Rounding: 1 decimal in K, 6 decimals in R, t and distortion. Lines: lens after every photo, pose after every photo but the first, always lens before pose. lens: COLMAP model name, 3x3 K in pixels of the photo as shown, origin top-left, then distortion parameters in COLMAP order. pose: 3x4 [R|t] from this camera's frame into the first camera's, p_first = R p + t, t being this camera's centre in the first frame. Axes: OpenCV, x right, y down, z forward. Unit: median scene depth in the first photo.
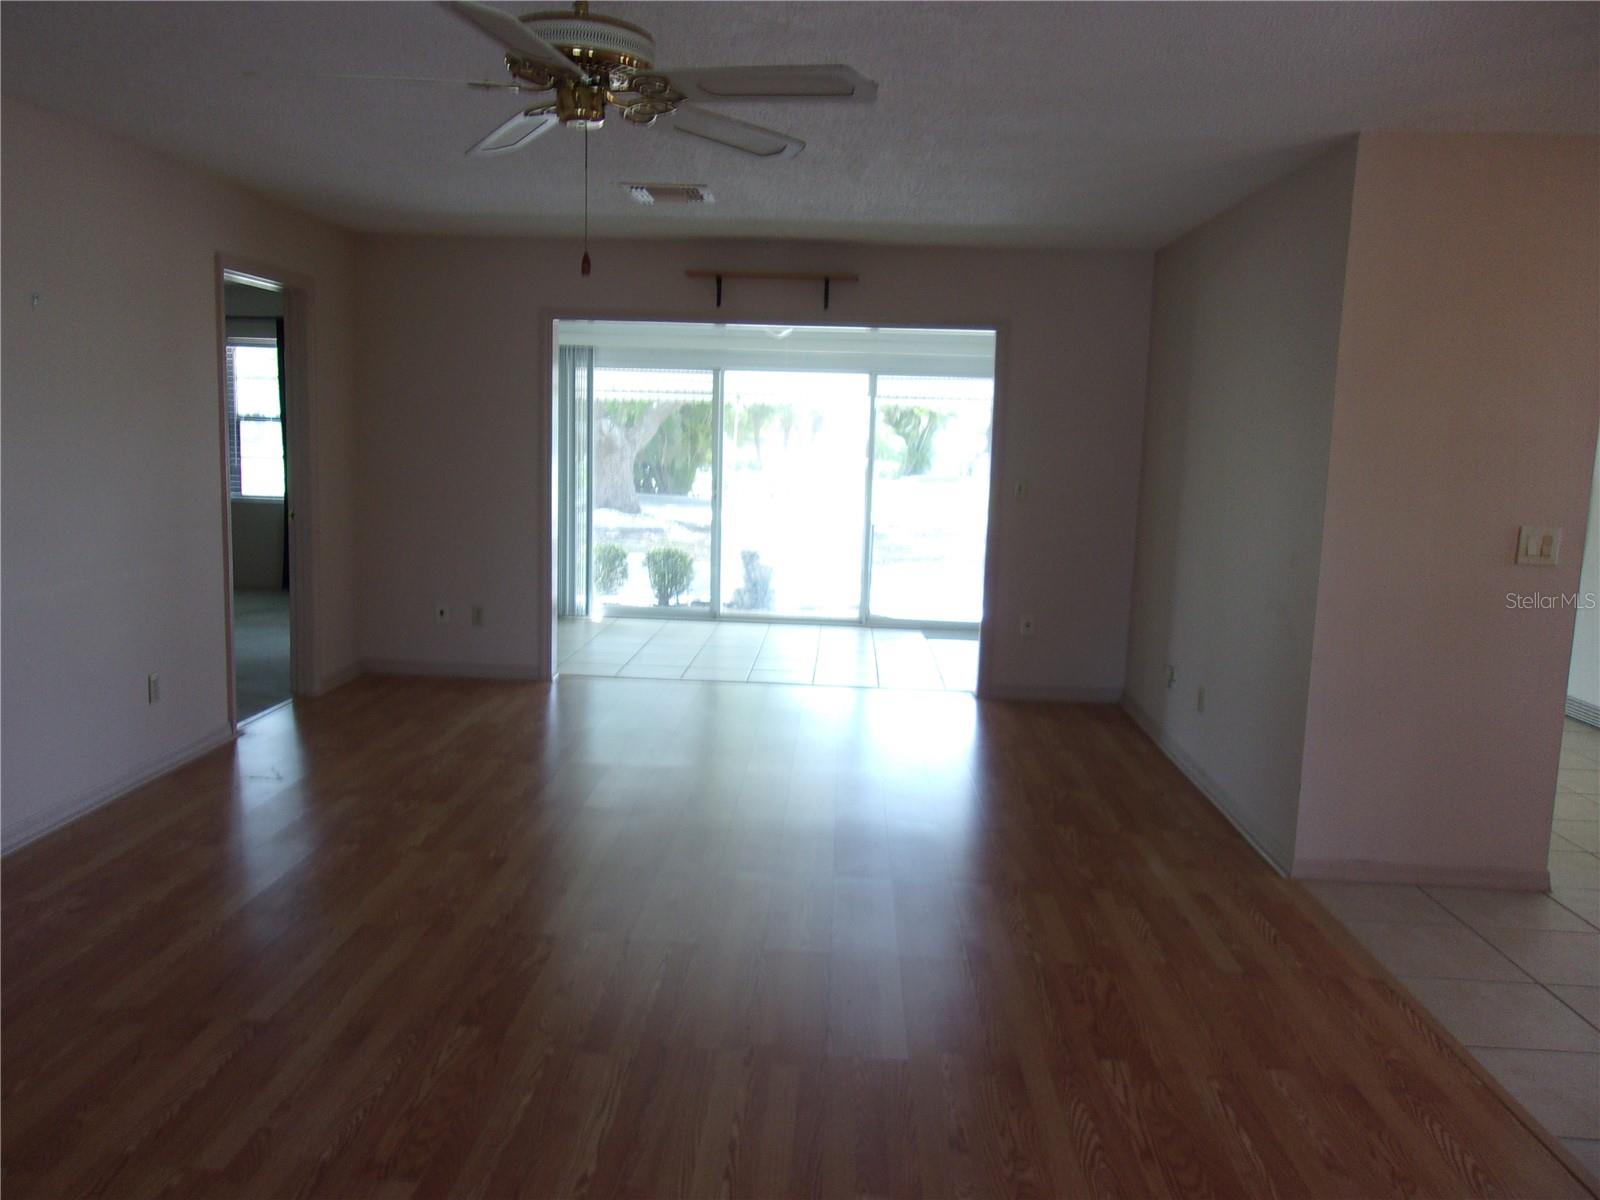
lens RADIAL K [[1264.6, 0, 797.3], [0, 1264.6, 608.0], [0, 0, 1]] dist [0.003116, 0.128595]
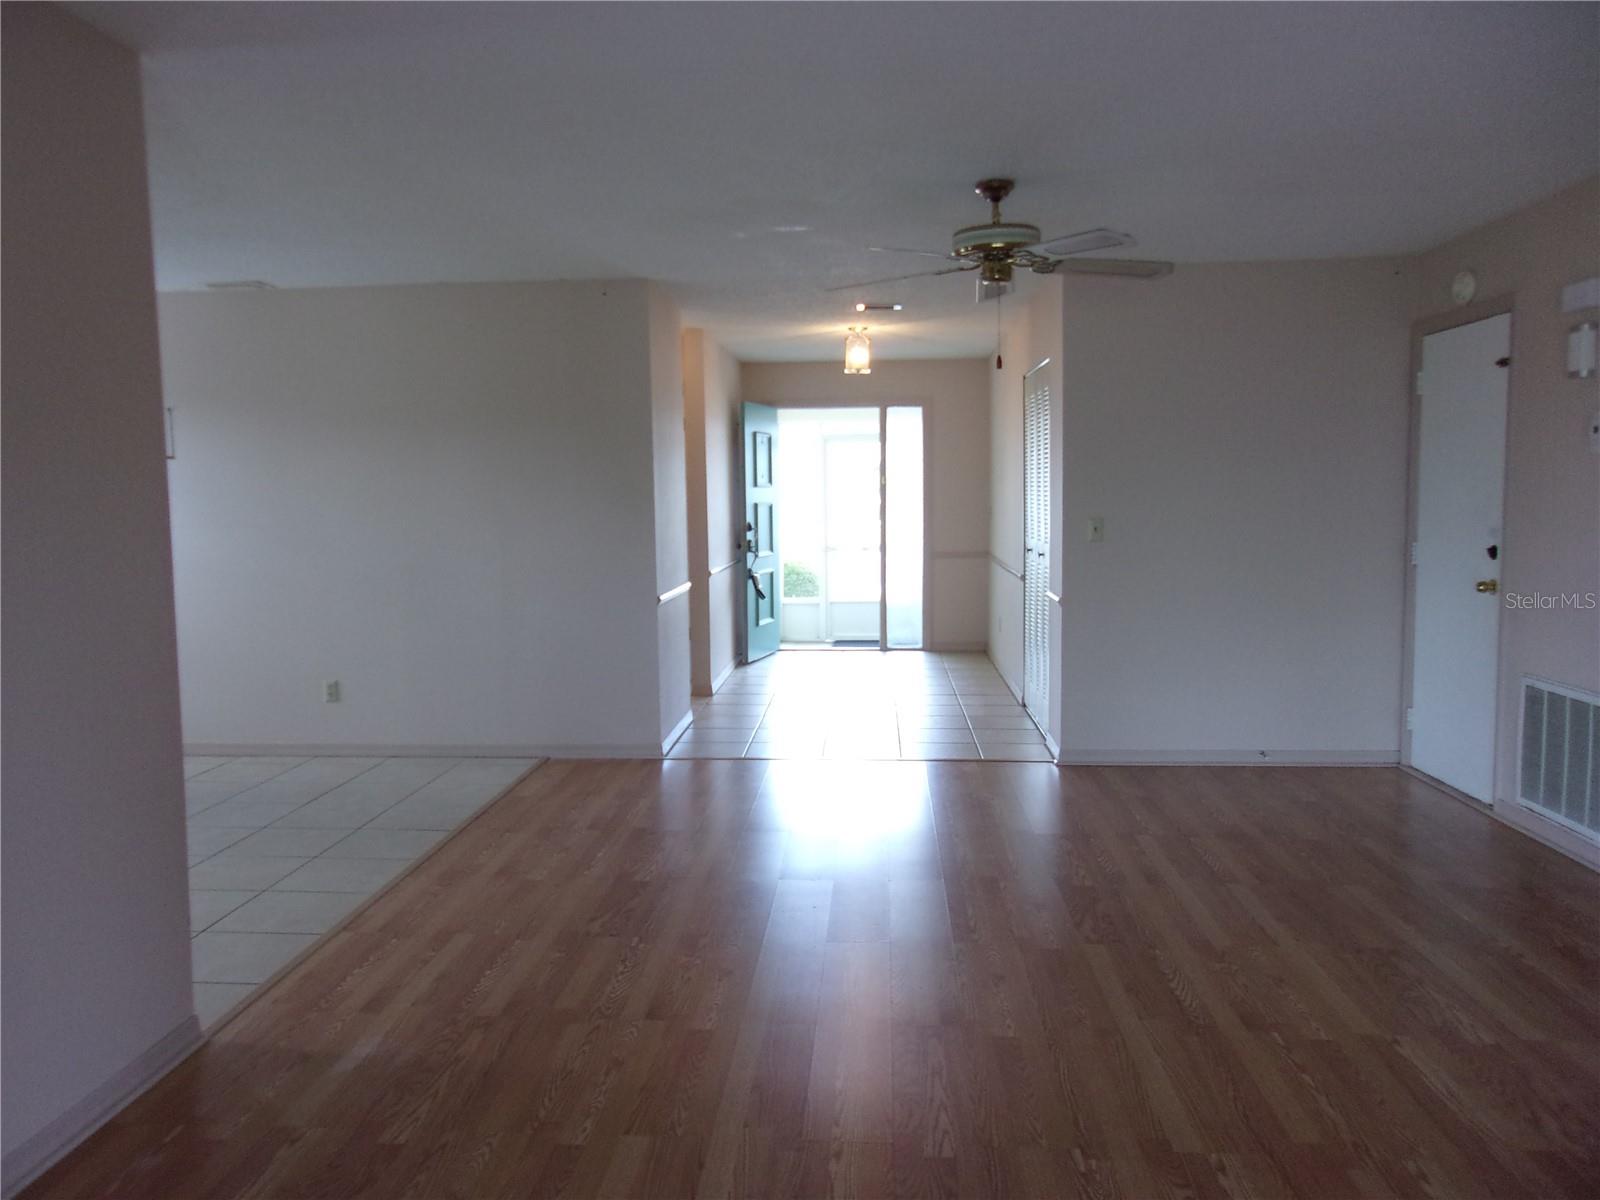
lens RADIAL K [[1264.6, 0, 797.3], [0, 1264.6, 608.0], [0, 0, 1]] dist [0.003116, 0.128595]
pose [[-0.999324, -0.028794, 0.022861, 0.035285], [-0.022487, 0.970625, 0.239543, -0.268641], [-0.029087, 0.238867, -0.970616, 2.028271]]
